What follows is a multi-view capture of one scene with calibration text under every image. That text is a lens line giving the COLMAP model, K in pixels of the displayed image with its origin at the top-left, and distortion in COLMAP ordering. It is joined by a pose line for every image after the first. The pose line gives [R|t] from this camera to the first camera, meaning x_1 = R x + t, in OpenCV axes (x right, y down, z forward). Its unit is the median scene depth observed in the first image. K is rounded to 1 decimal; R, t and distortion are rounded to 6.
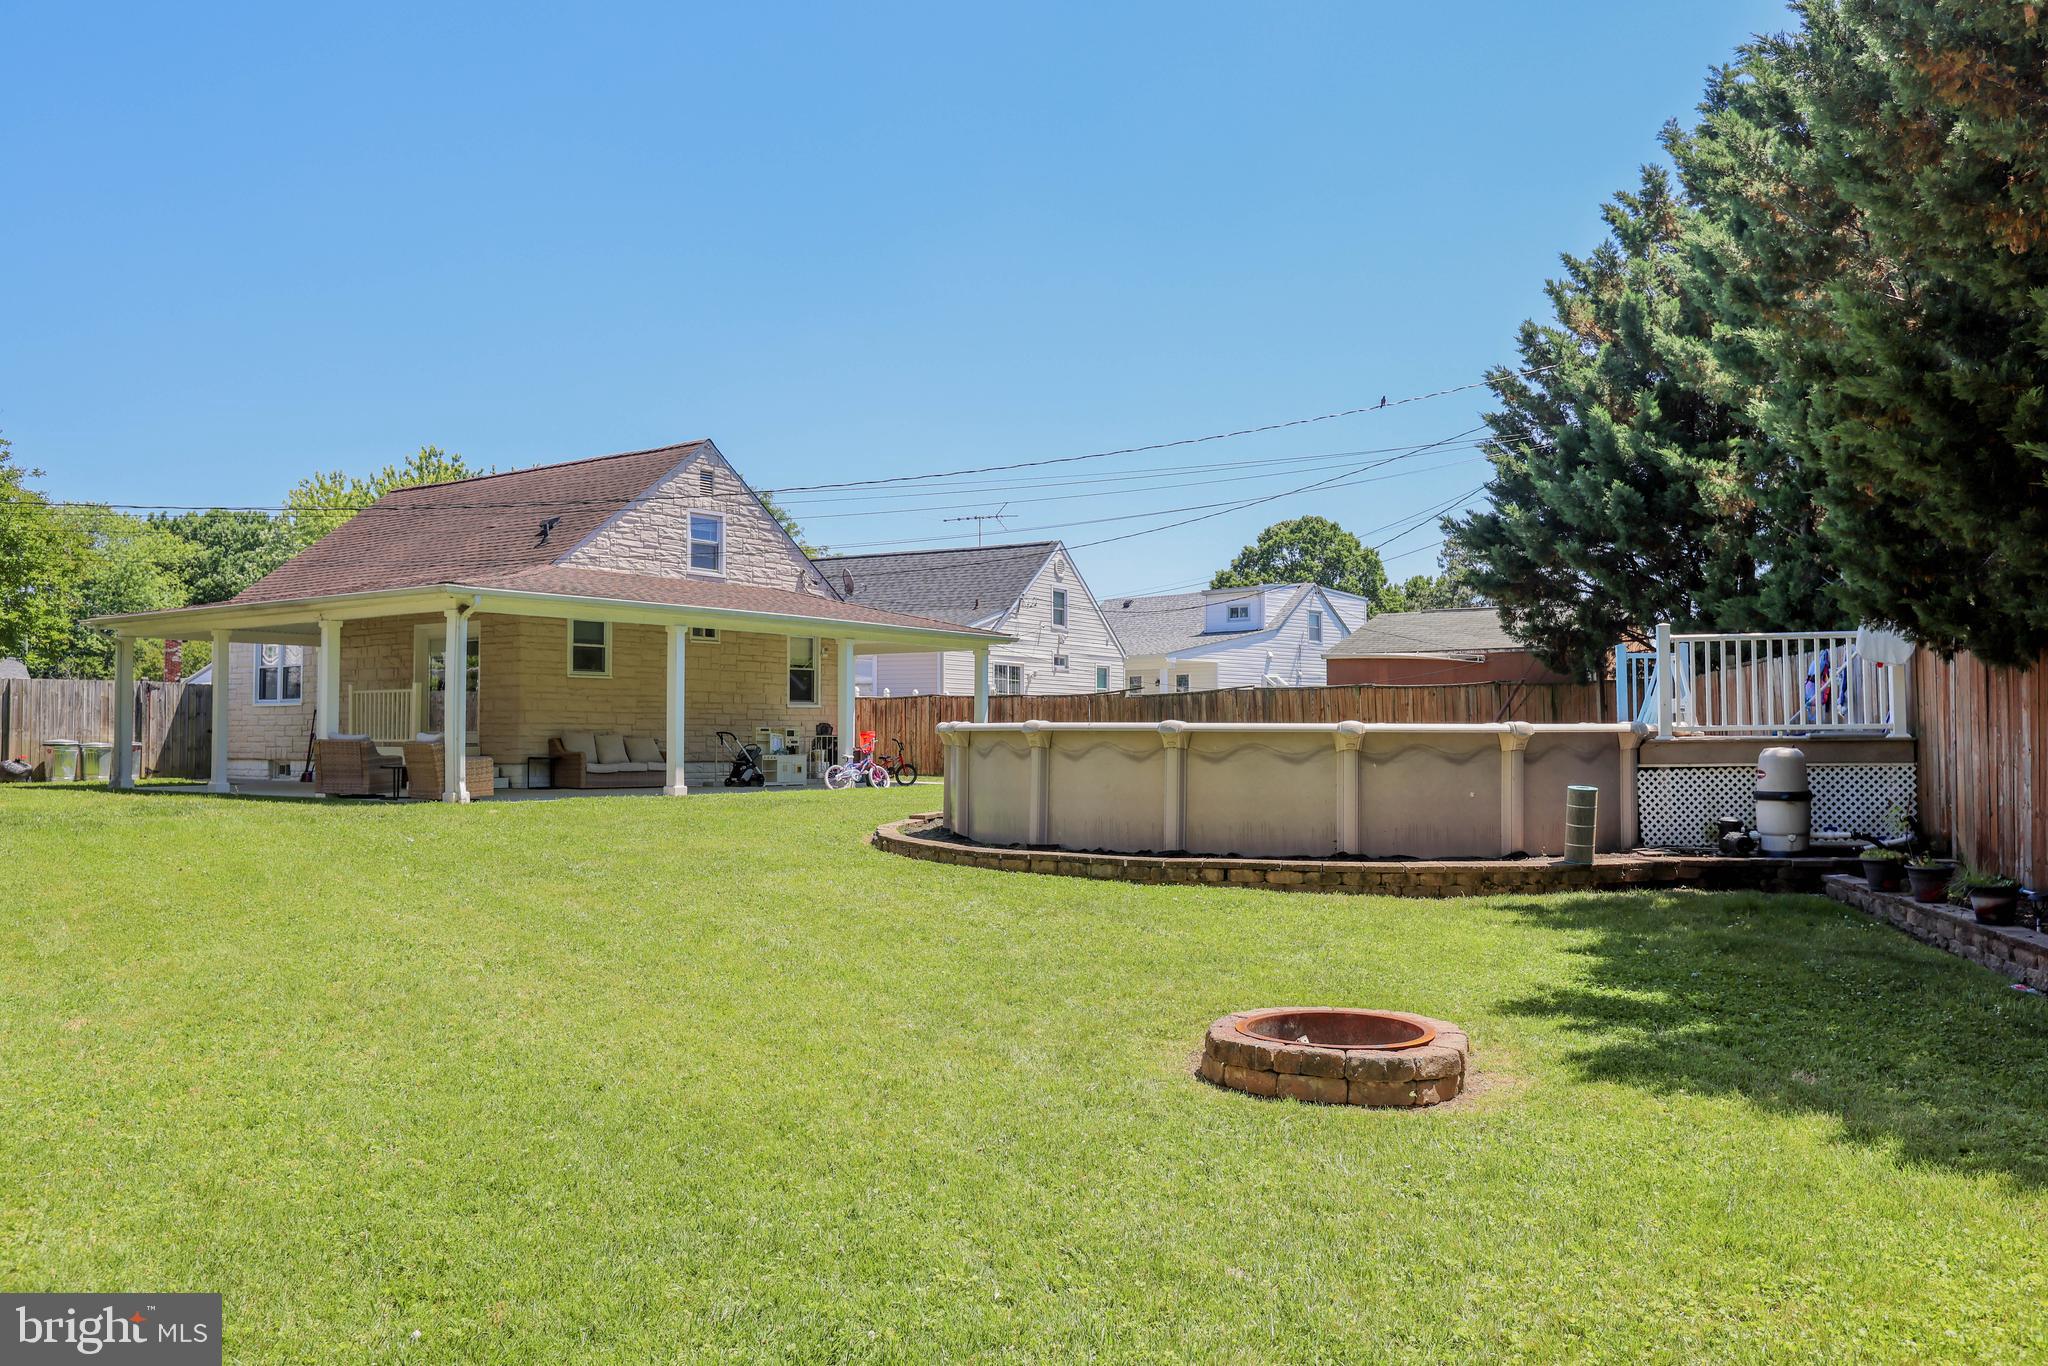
lens RADIAL K [[1565.5, 0, 1014.8], [0, 1565.5, 671.8], [0, 0, 1]] dist [0.003788, 0.040874]
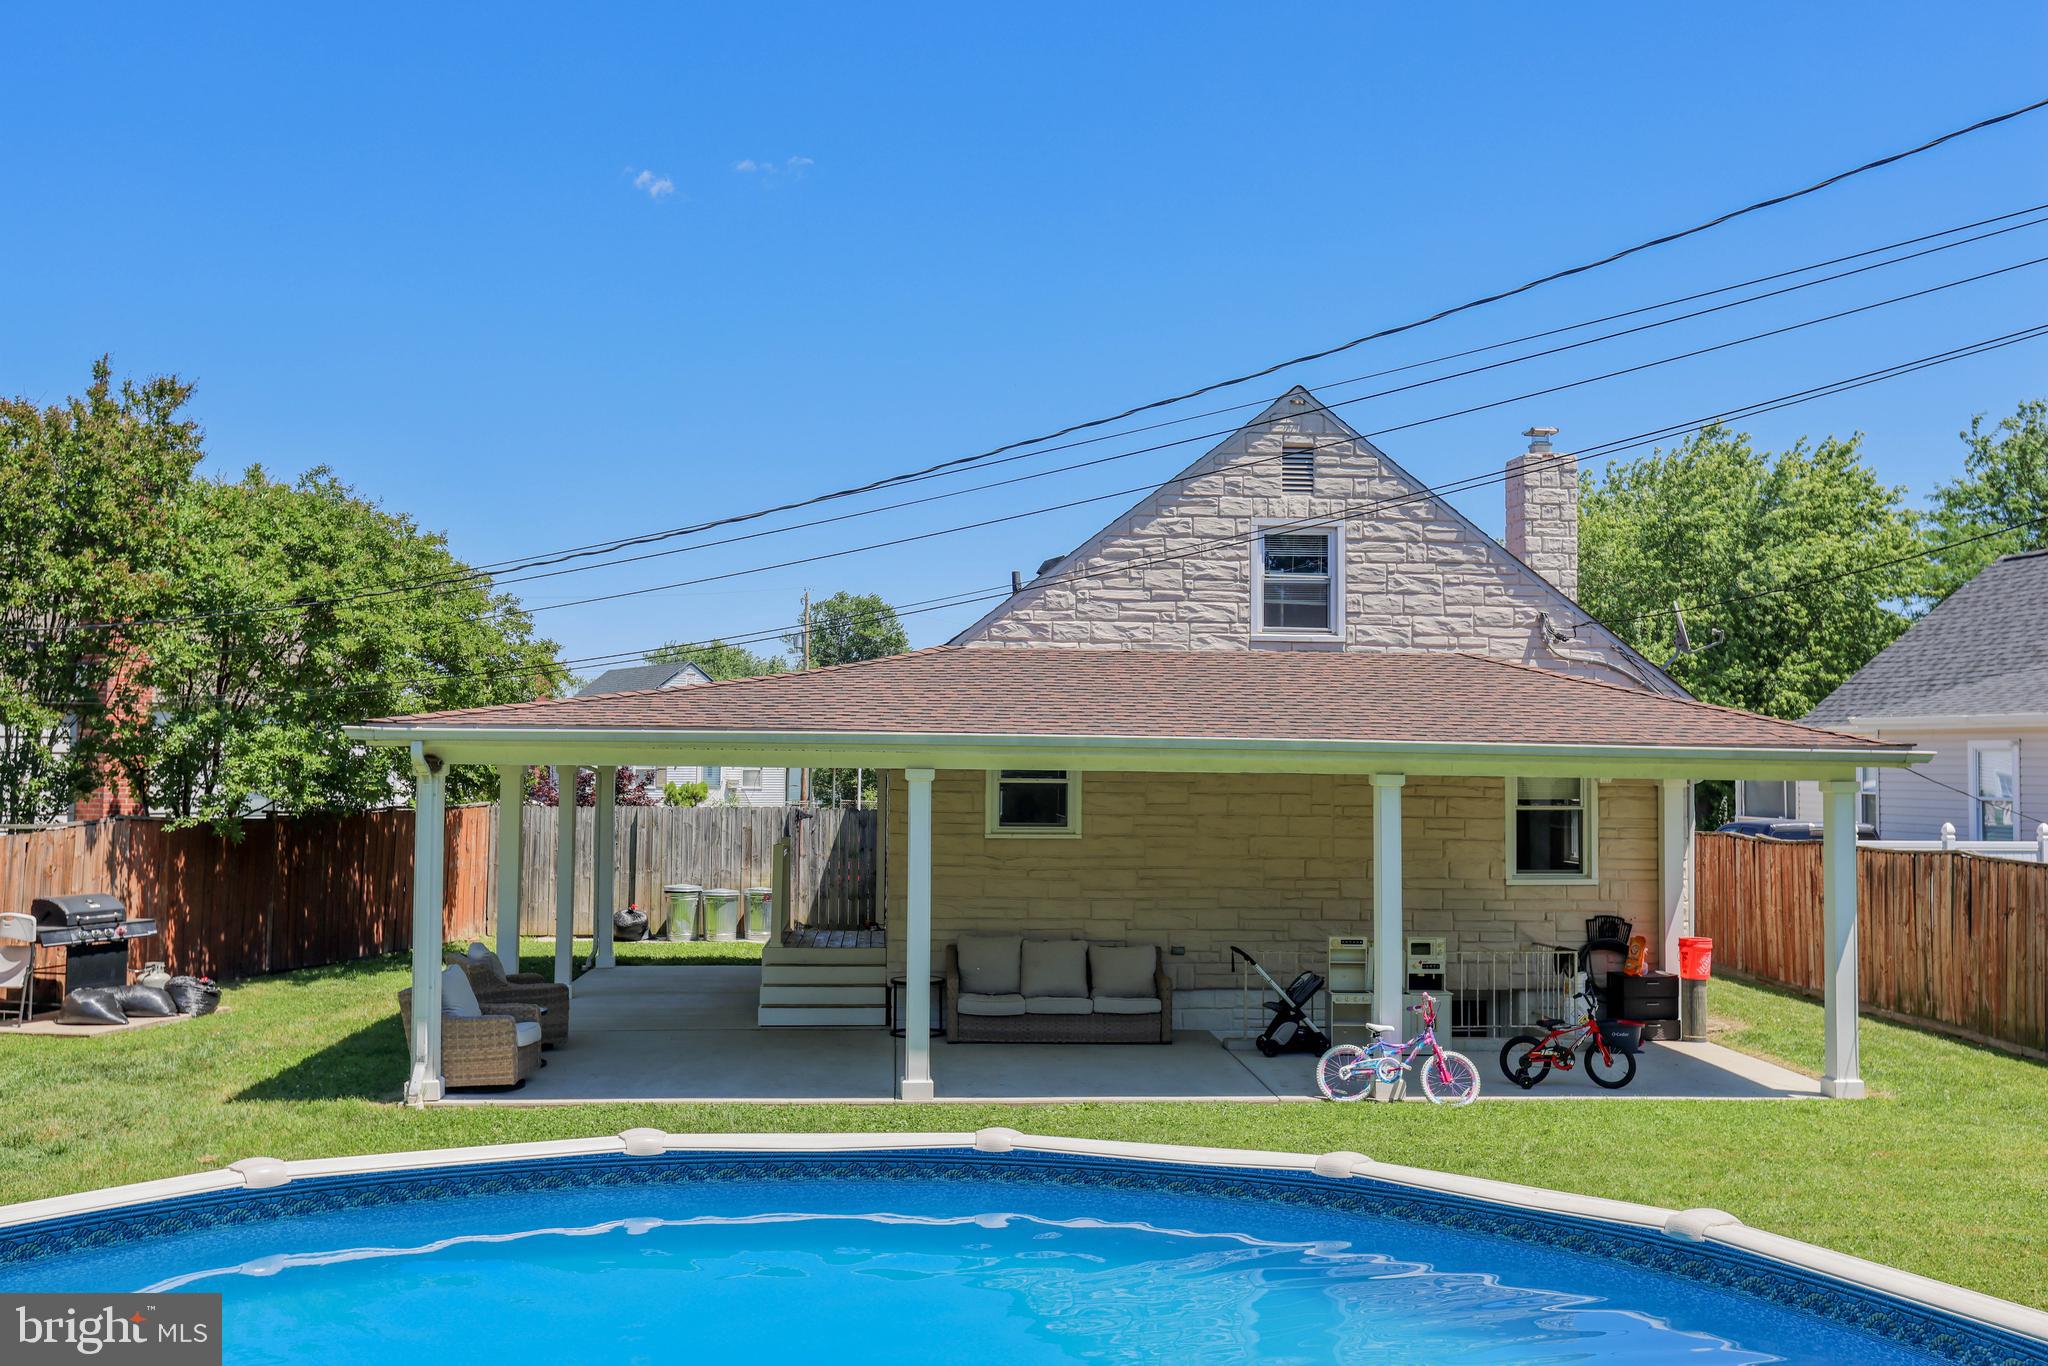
lens RADIAL K [[1928.1, 0, 1054.4], [0, 1928.1, 683.1], [0, 0, 1]] dist [0.029770, 0.000000]
pose [[0.664080, -0.026137, -0.747205, 0.265915], [0.021236, 0.999645, -0.016094, -0.041981], [0.747360, -0.005180, 0.664399, 0.550228]]
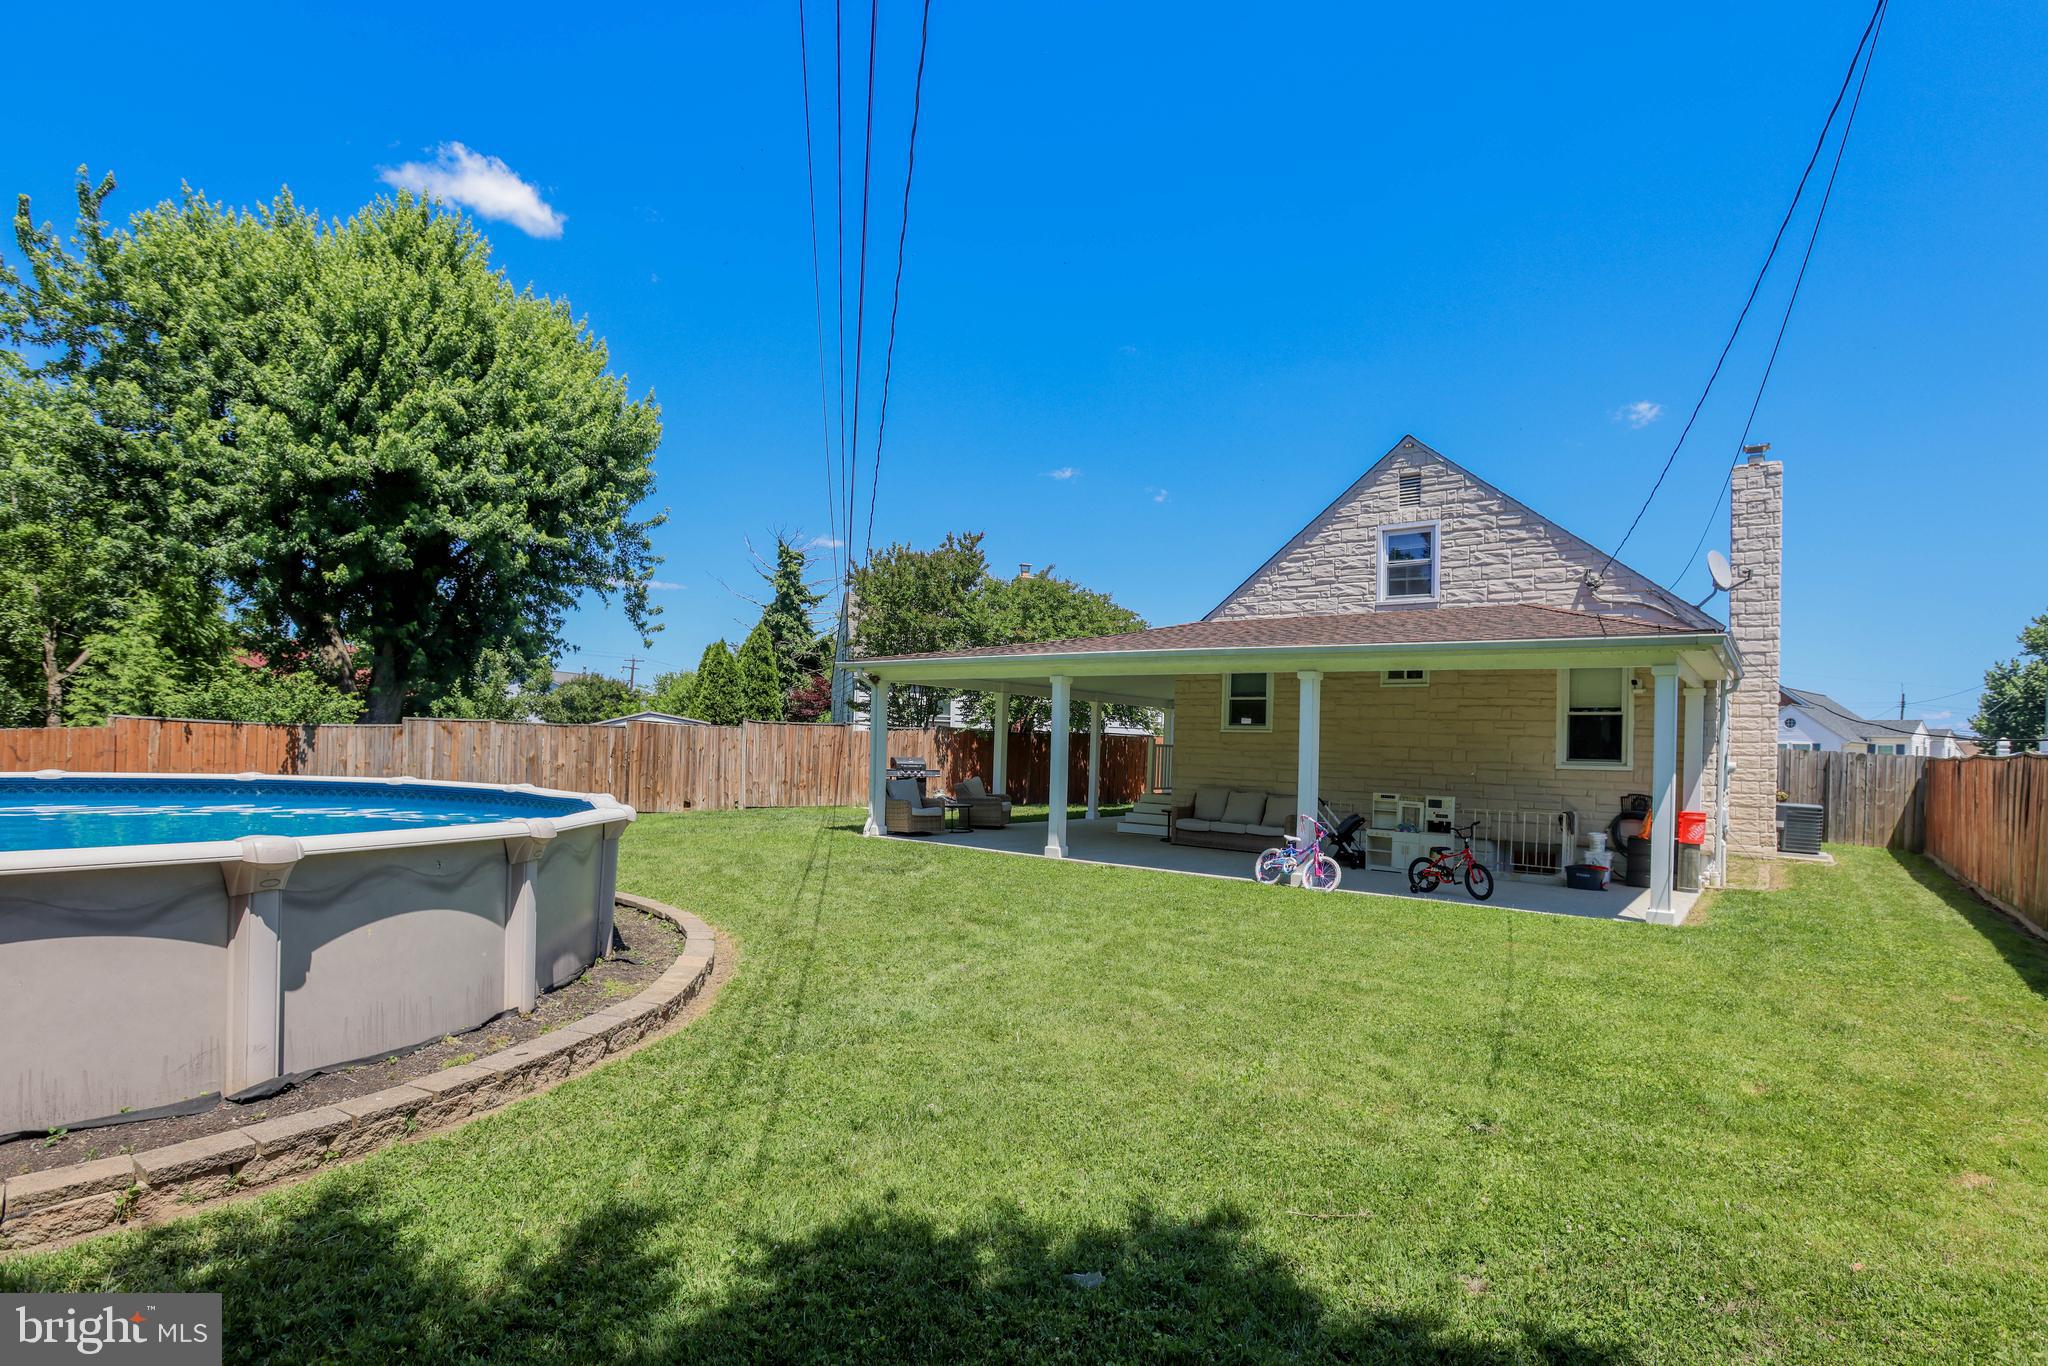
lens RADIAL K [[992.2, 0, 1068.9], [0, 992.2, 734.9], [0, 0, 1]] dist [-0.041152, 0.014712]
pose [[0.002540, -0.010960, -0.999937, 0.344765], [0.011086, 0.999879, -0.010931, 0.011313], [0.999935, -0.011057, 0.002662, 0.908058]]
